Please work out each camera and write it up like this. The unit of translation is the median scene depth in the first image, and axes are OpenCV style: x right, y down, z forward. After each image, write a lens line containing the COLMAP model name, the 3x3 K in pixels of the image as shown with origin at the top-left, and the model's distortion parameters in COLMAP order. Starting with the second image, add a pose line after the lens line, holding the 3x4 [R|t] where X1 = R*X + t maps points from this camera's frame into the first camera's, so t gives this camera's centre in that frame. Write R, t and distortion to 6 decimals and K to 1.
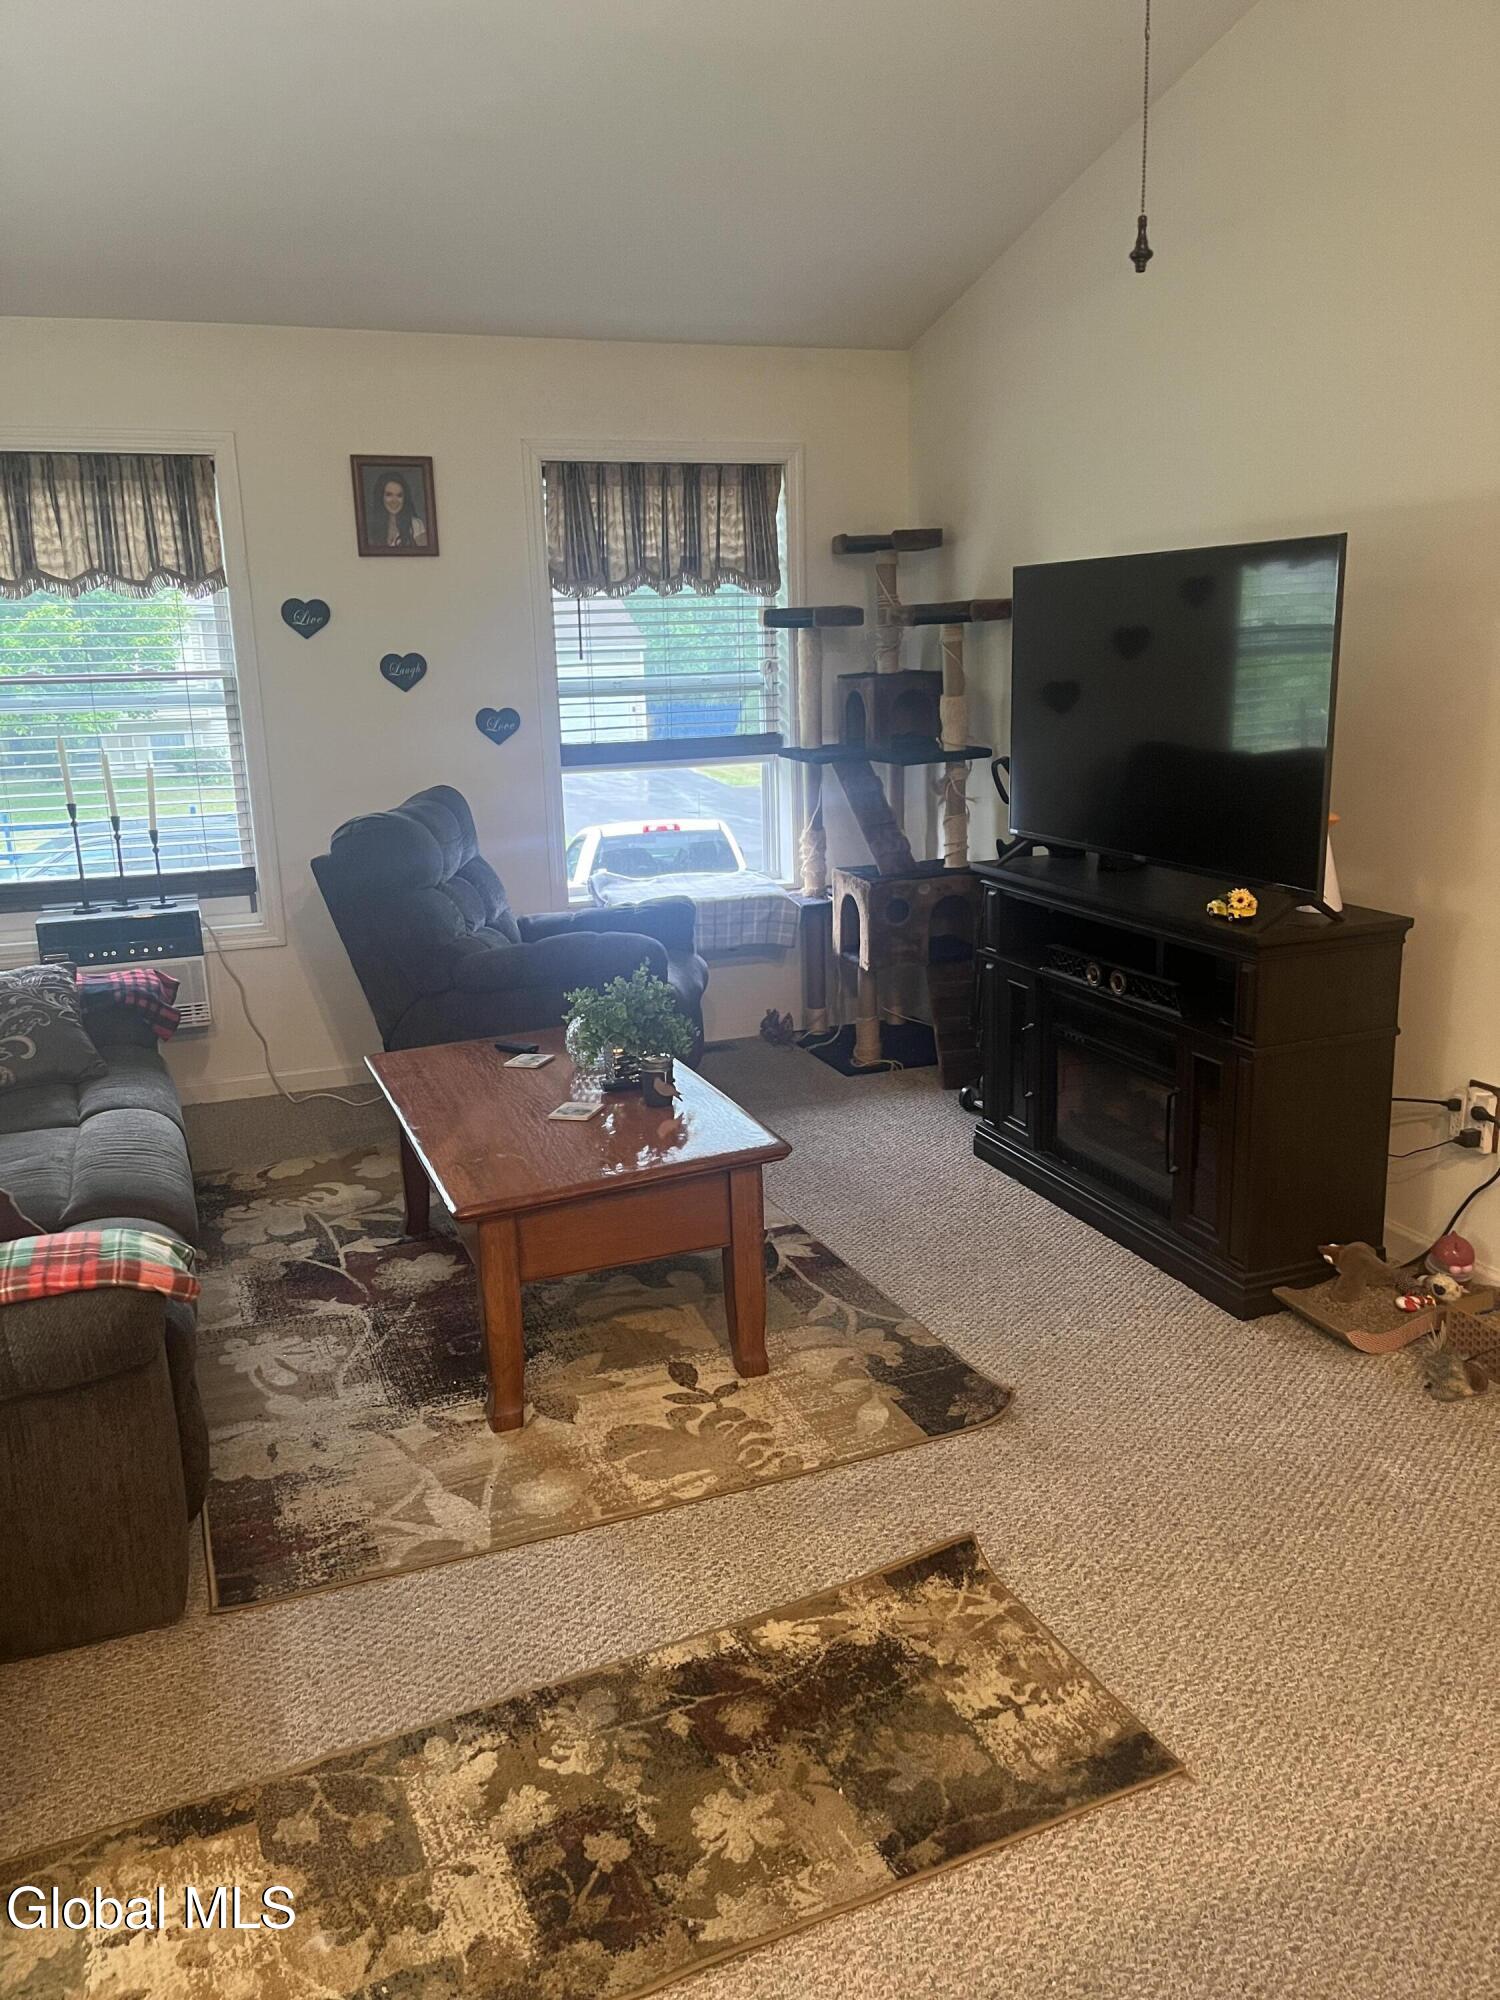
lens RADIAL K [[1530.4, 0, 745.6], [0, 1530.4, 1010.0], [0, 0, 1]] dist [0.056965, -0.067129]
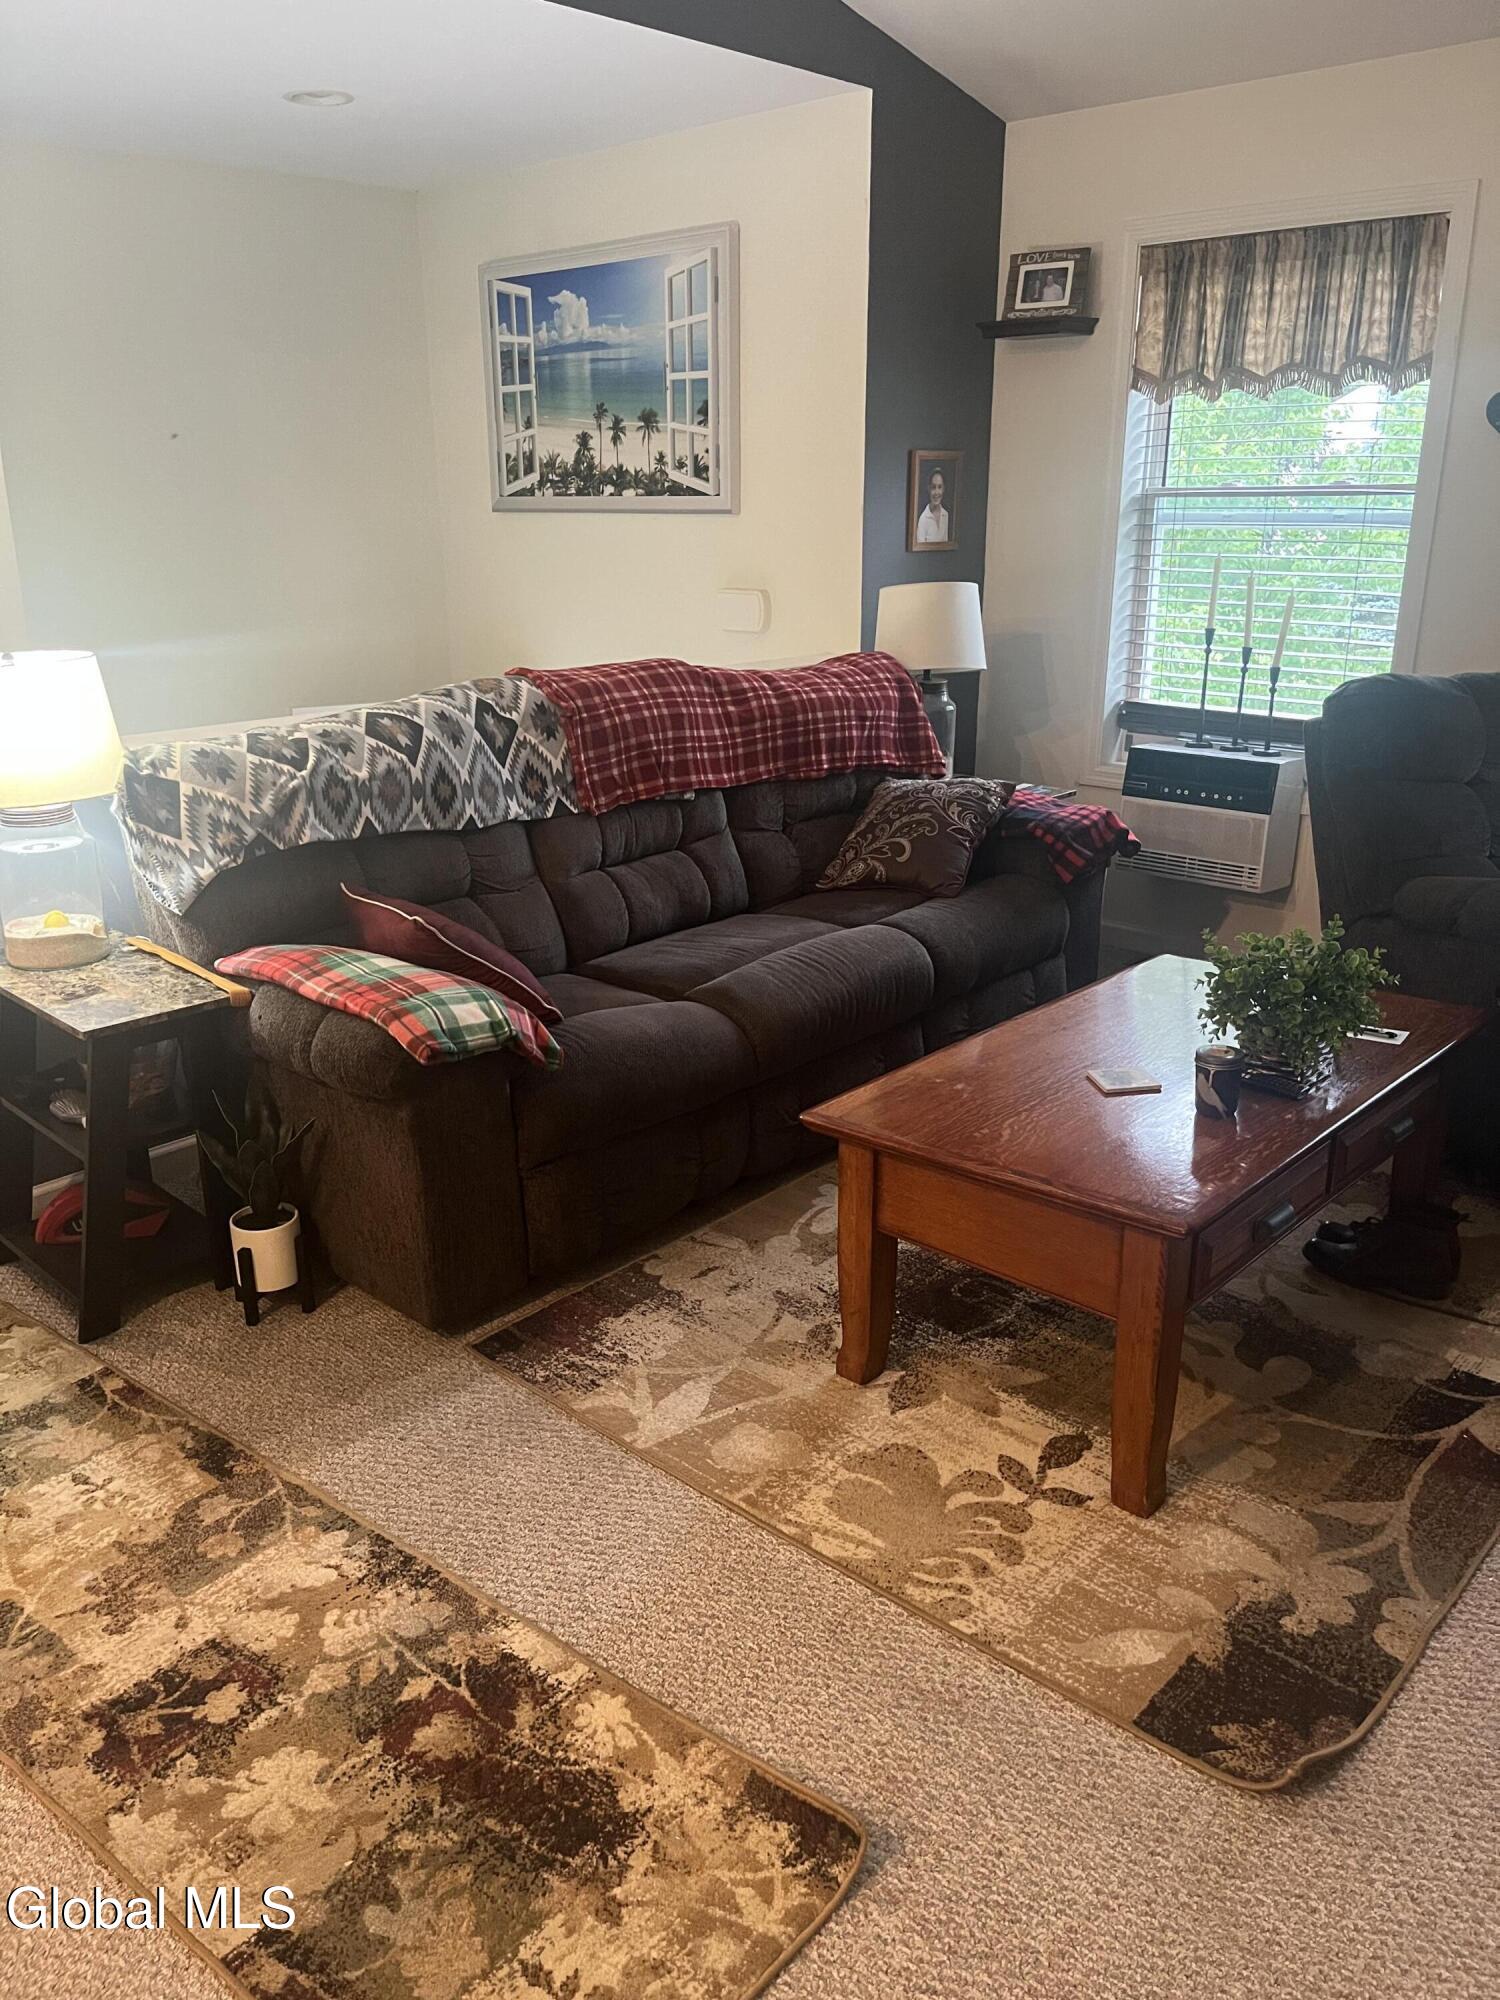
lens RADIAL K [[1530.4, 0, 745.6], [0, 1530.4, 1010.0], [0, 0, 1]] dist [0.056965, -0.067129]
pose [[0.429504, 0.310690, -0.847938, 0.542664], [-0.218799, 0.946781, 0.236079, -0.128450], [0.876158, 0.084131, 0.474625, 0.573932]]
